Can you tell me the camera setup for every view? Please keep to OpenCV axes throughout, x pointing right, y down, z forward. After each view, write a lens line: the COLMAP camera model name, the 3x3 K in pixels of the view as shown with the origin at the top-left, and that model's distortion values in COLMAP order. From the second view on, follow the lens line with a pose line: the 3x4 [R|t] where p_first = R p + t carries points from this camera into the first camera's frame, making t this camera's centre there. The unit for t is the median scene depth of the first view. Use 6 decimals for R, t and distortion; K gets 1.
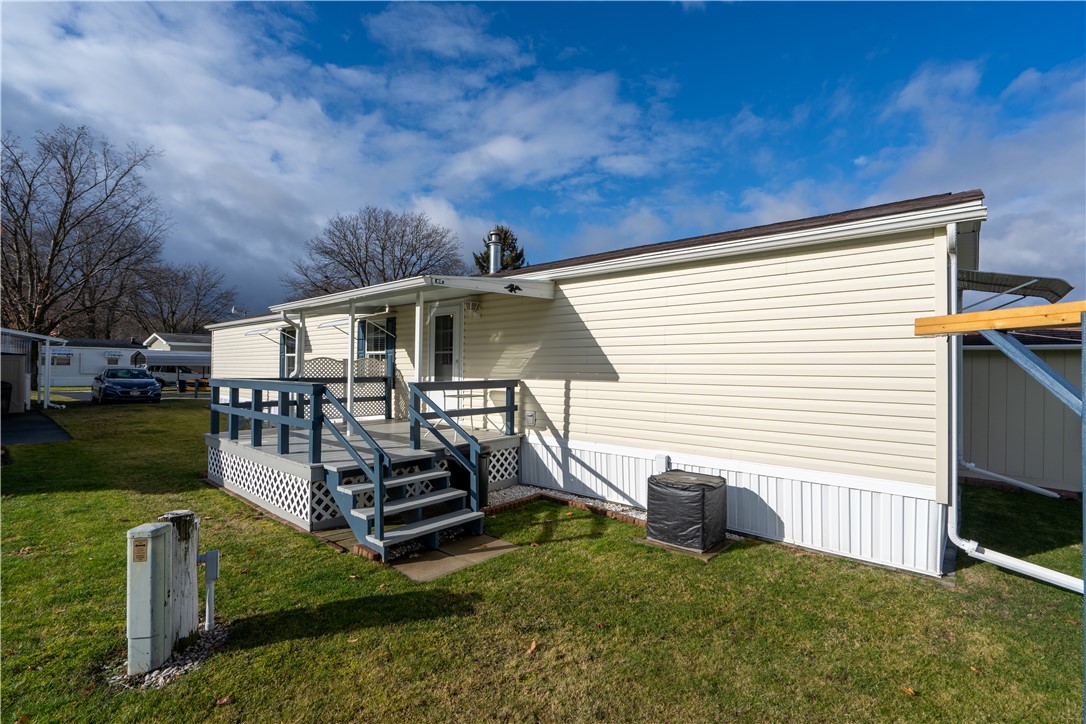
lens RADIAL K [[495.6, 0, 519.5], [0, 495.6, 356.0], [0, 0, 1]] dist [-0.005722, 0.004152]
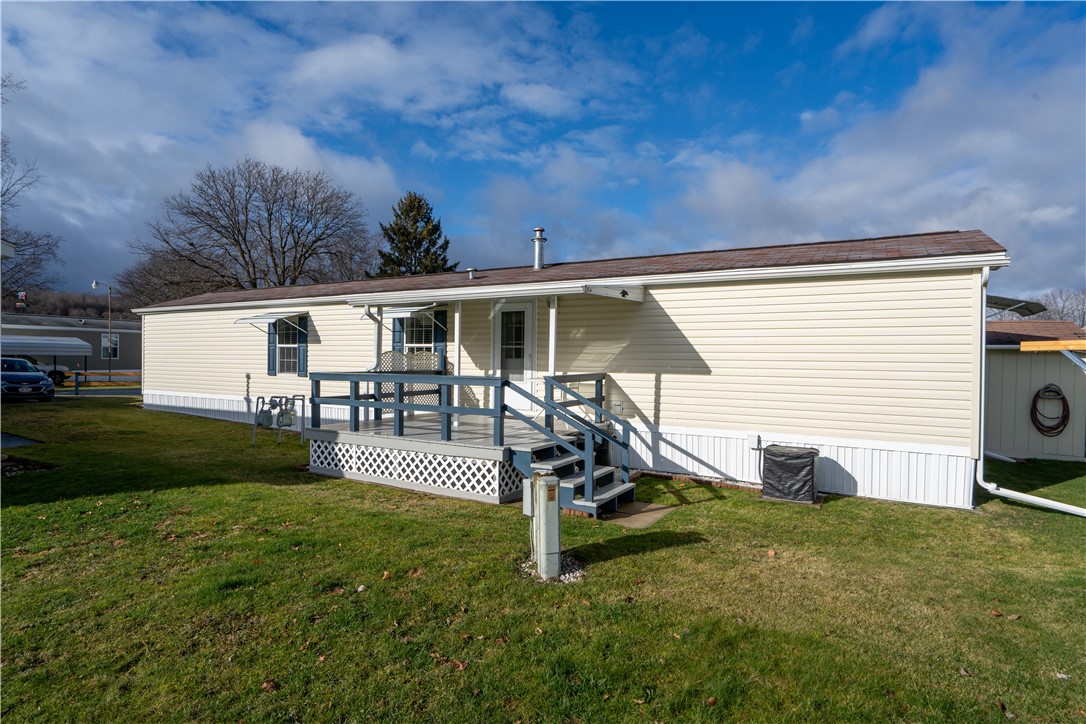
lens RADIAL K [[576.6, 0, 520.6], [0, 576.6, 353.3], [0, 0, 1]] dist [0.003837, -0.000370]
pose [[0.983140, 0.004628, 0.182795, -0.328881], [-0.007655, 0.999845, 0.015857, -0.011915], [-0.182694, -0.016989, 0.983023, -0.179524]]
